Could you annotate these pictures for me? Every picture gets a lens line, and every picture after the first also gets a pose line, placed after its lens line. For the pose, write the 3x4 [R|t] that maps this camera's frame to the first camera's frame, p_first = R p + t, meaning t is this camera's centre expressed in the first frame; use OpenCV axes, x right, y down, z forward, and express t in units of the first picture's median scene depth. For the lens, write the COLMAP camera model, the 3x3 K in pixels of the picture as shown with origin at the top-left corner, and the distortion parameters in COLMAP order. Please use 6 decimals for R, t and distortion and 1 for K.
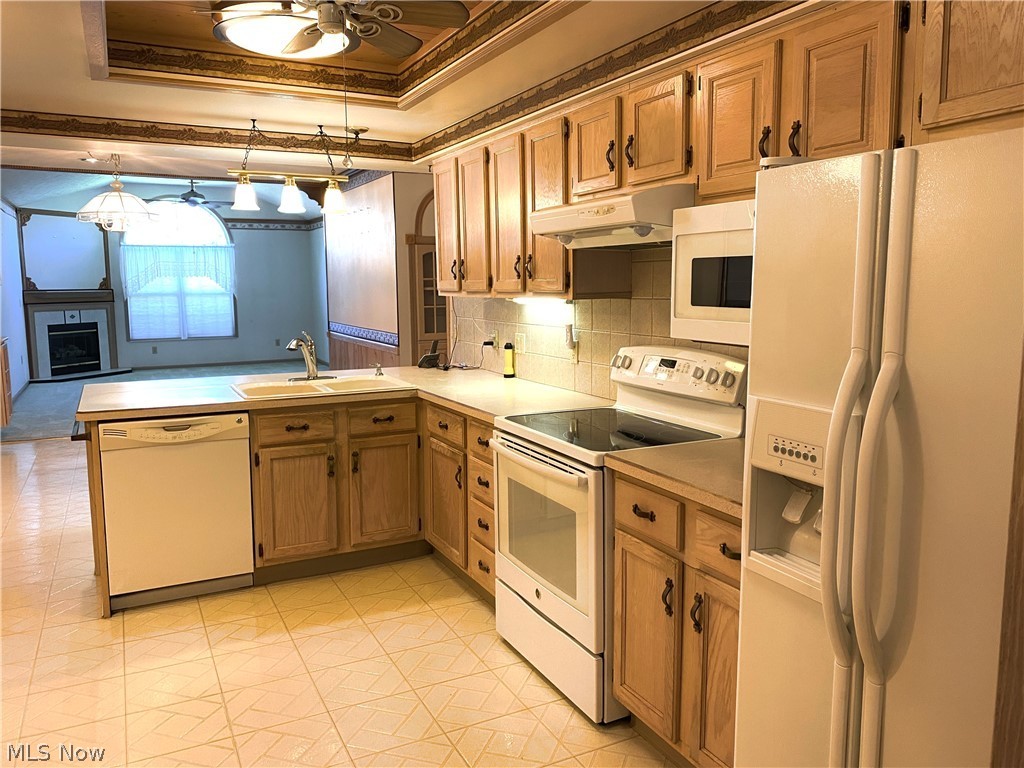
lens RADIAL K [[778.0, 0, 521.5], [0, 778.0, 373.2], [0, 0, 1]] dist [0.011025, -0.008588]
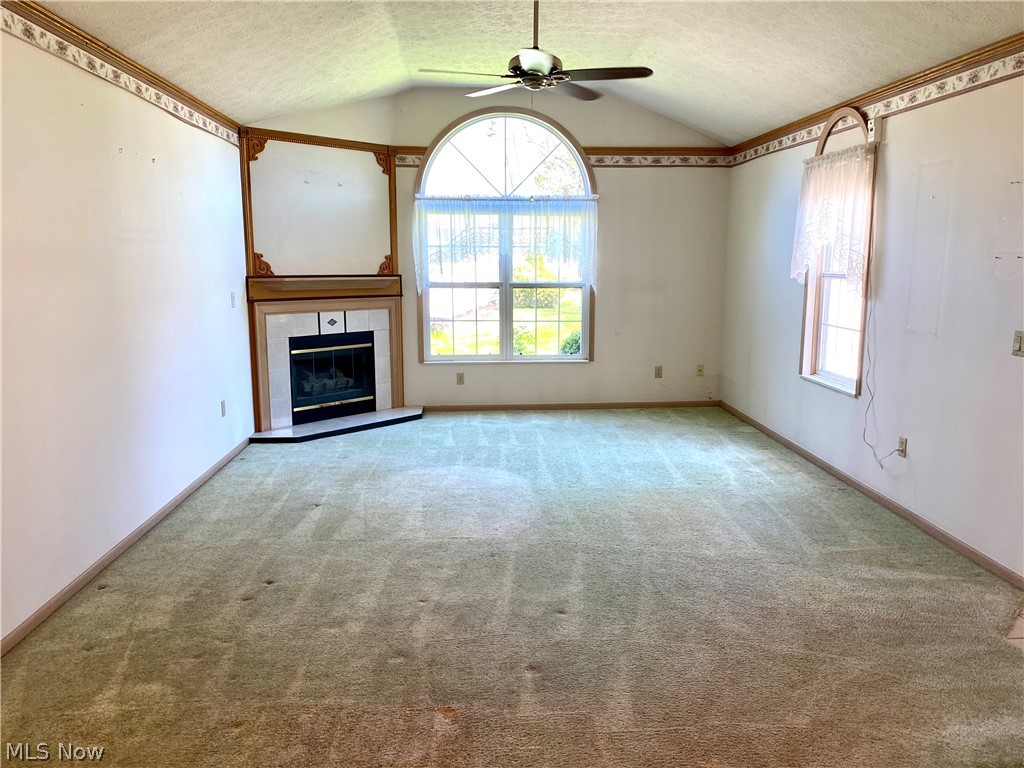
lens RADIAL K [[778.0, 0, 514.6], [0, 778.0, 387.0], [0, 0, 1]] dist [0.011025, -0.008588]
pose [[0.916040, 0.065964, -0.395625, -0.223081], [-0.051172, 0.997543, 0.047840, -0.060256], [0.397809, -0.023579, 0.917165, 0.532059]]
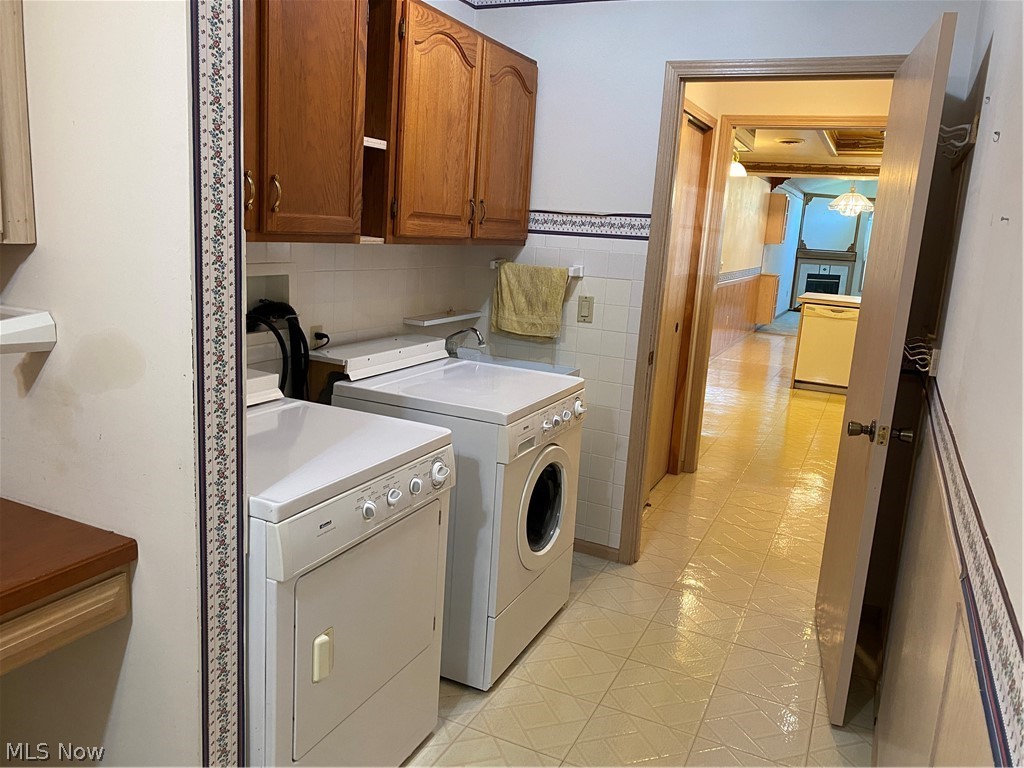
lens RADIAL K [[778.0, 0, 518.1], [0, 778.0, 379.9], [0, 0, 1]] dist [0.011025, -0.008588]
pose [[0.607233, 0.197515, -0.769582, 0.222708], [-0.161034, 0.979100, 0.124225, 0.038884], [0.778033, 0.048495, 0.626348, -0.321423]]
